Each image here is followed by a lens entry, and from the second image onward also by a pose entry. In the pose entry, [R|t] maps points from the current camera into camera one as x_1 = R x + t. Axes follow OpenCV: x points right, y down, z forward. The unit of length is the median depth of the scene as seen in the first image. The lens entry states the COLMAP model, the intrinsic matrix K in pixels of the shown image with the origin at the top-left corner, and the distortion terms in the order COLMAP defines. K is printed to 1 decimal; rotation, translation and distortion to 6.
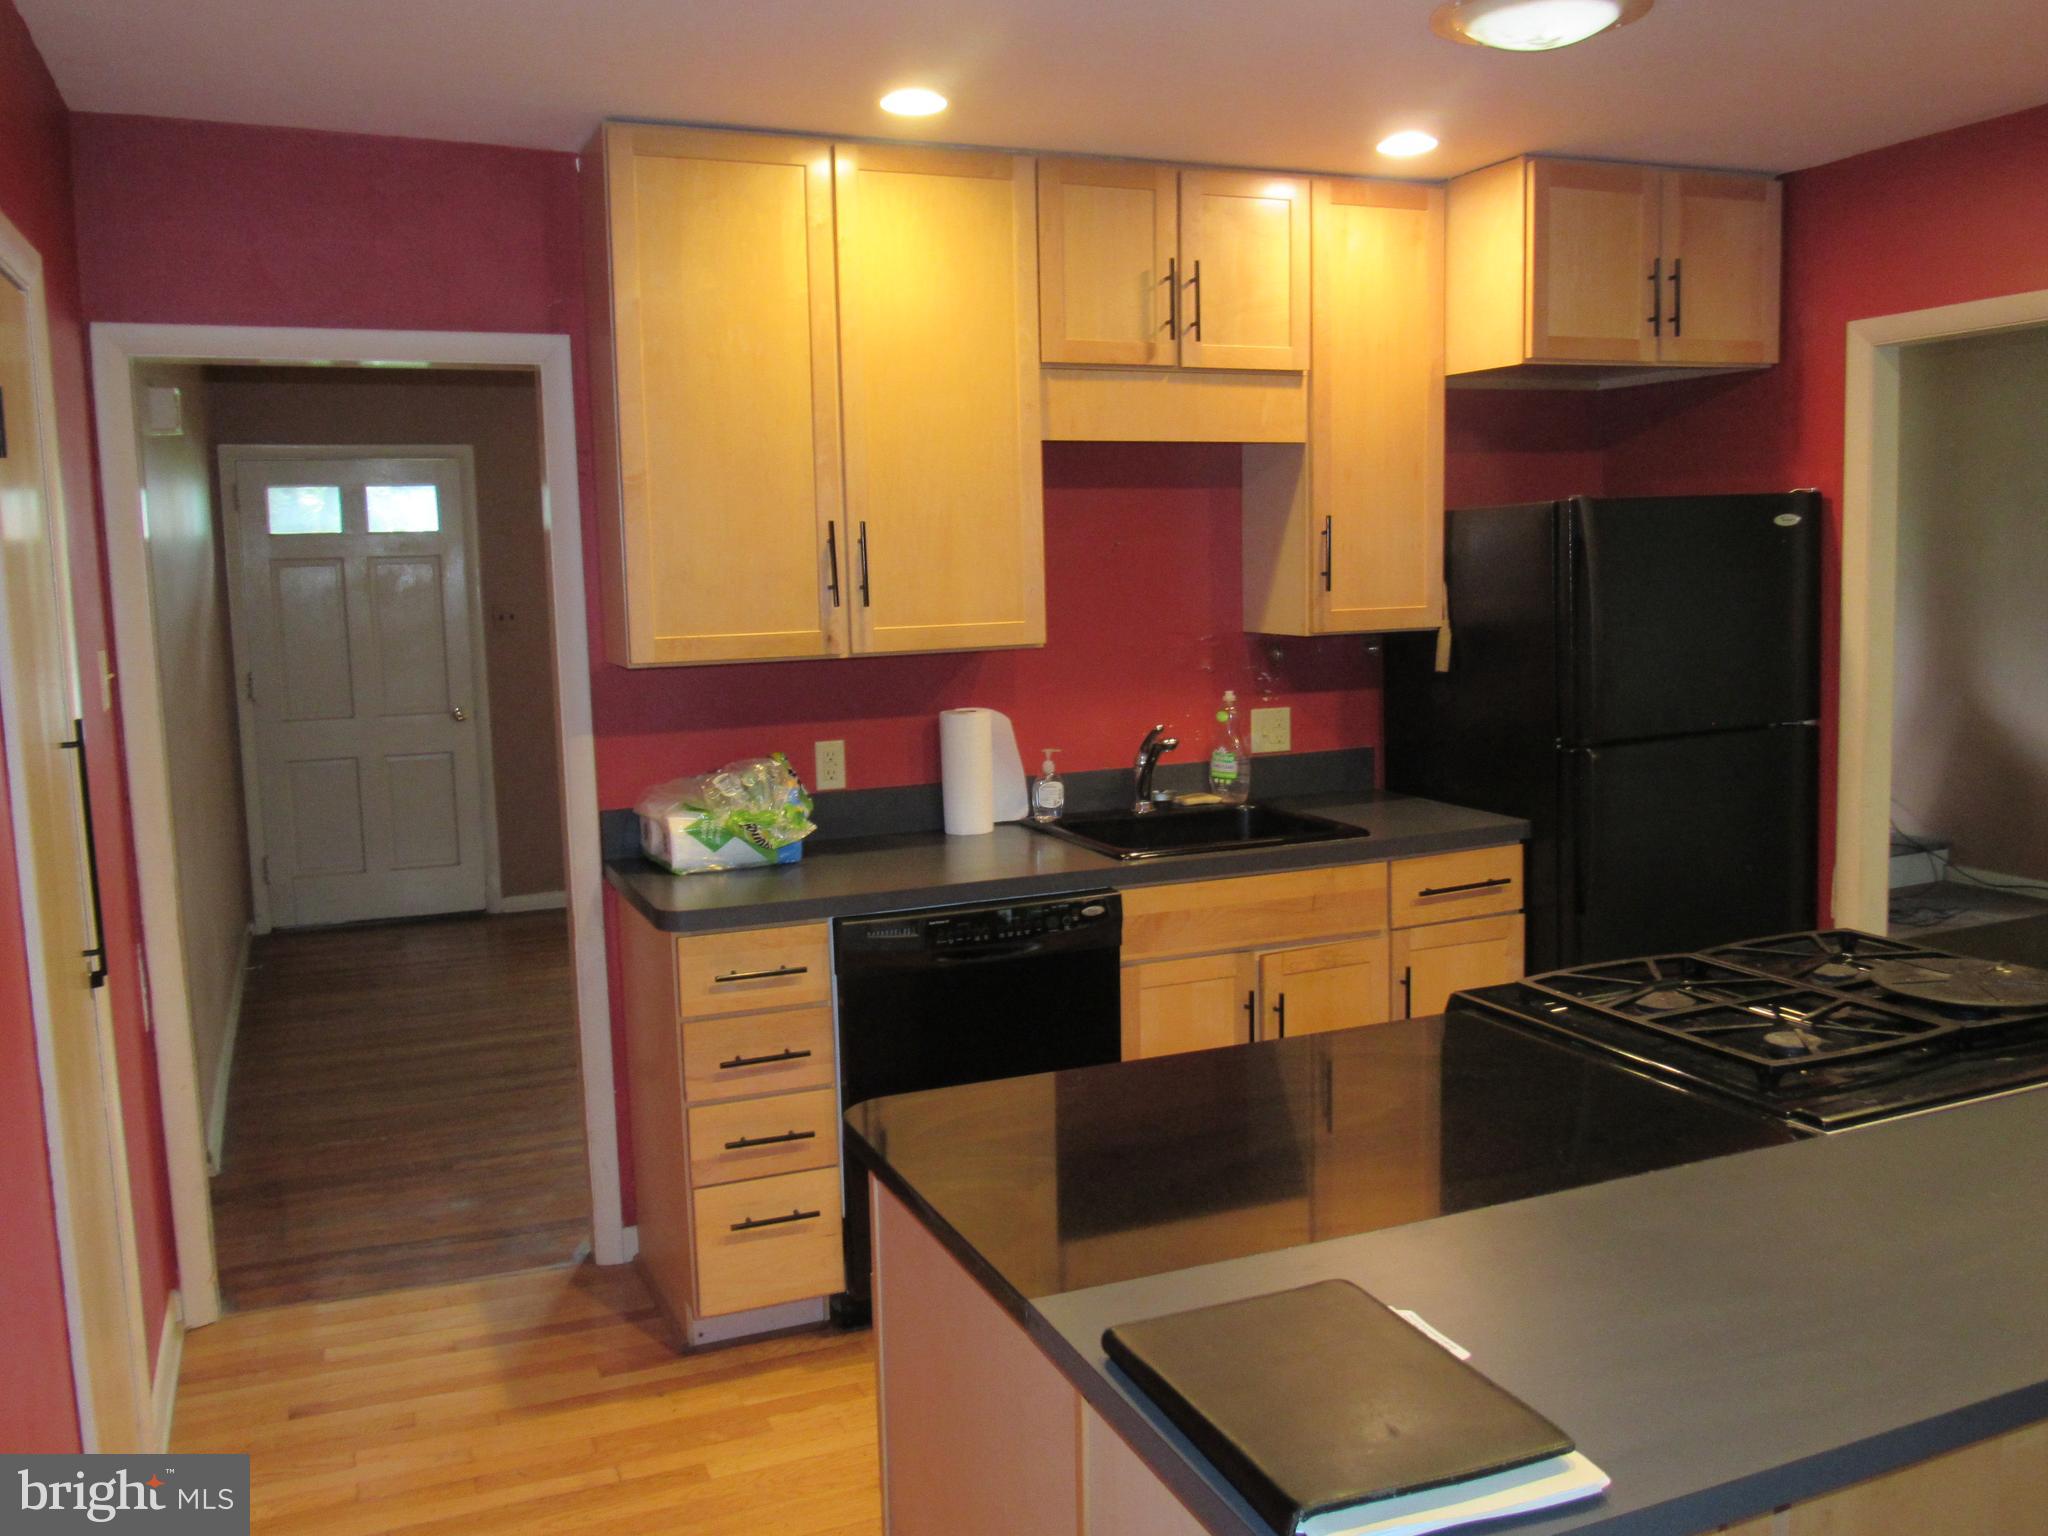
lens RADIAL K [[1698.7, 0, 1029.3], [0, 1698.7, 759.9], [0, 0, 1]] dist [-0.037923, 0.002946]
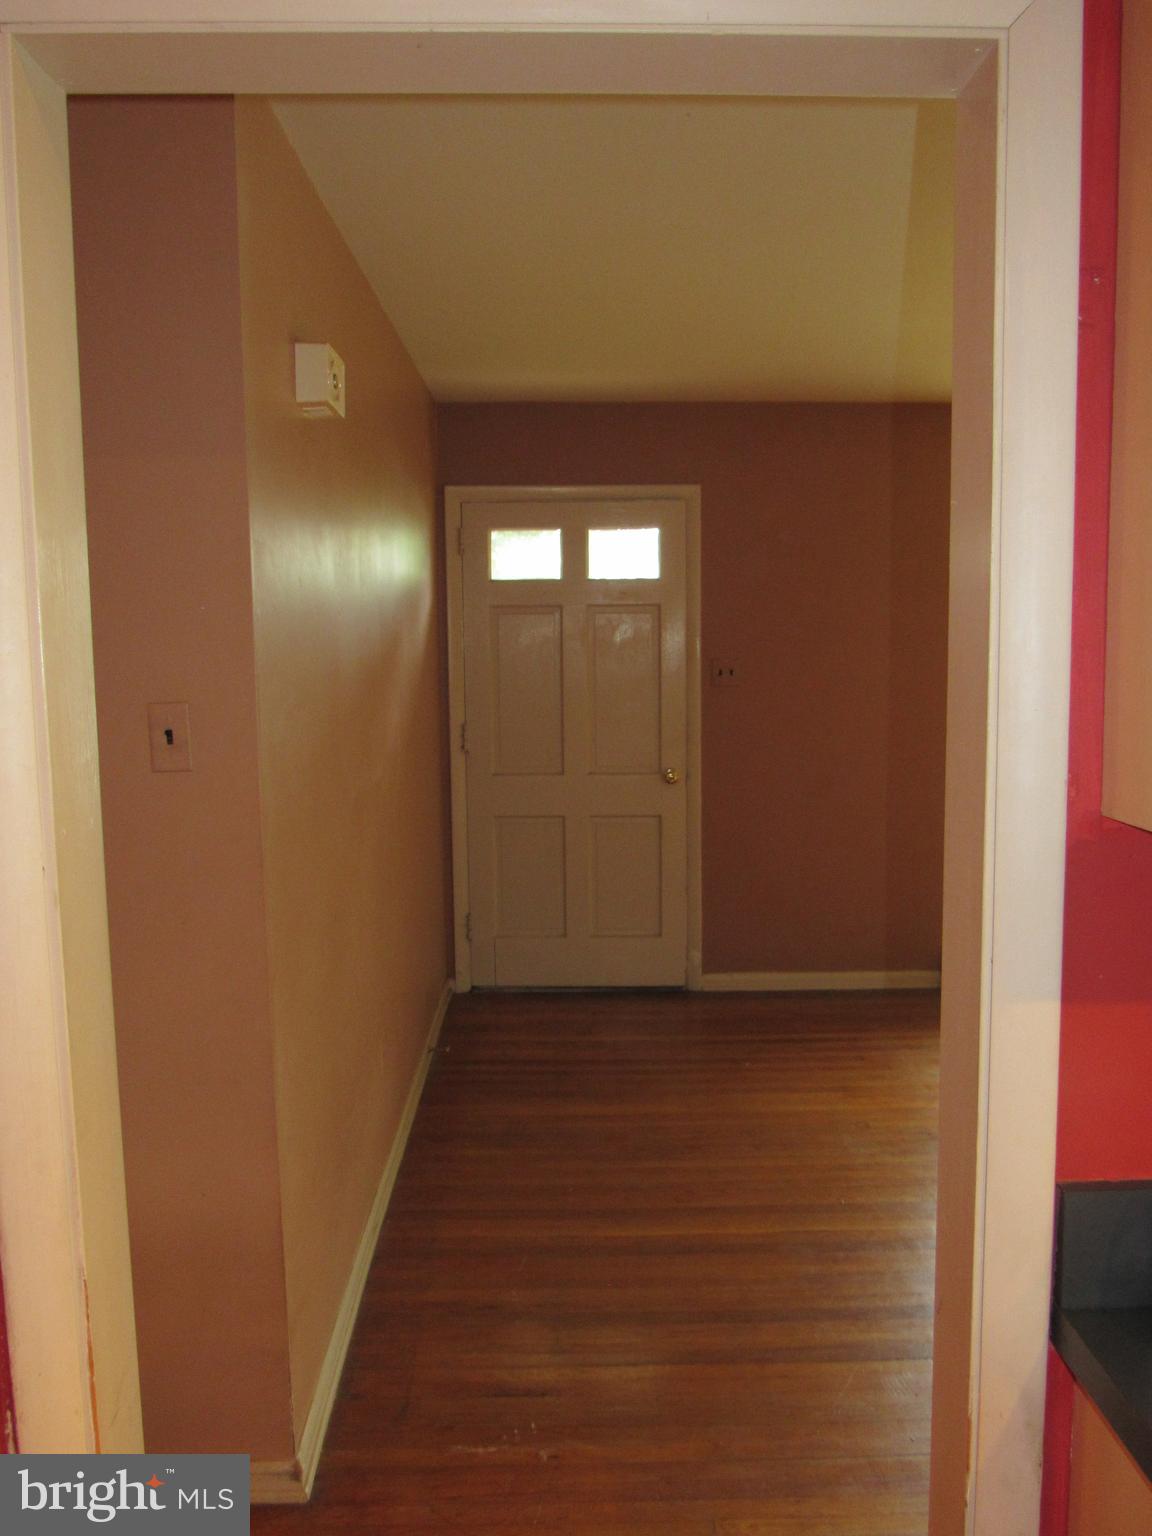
lens RADIAL K [[1274.0, 0, 576.0], [0, 1274.0, 768.0], [0, 0, 1]] dist [-0.037923, 0.002946]
pose [[0.926032, 0.054242, -0.373527, -0.243206], [-0.057120, 0.998362, 0.003369, -0.060035], [0.373098, 0.018216, 0.927613, 0.652311]]
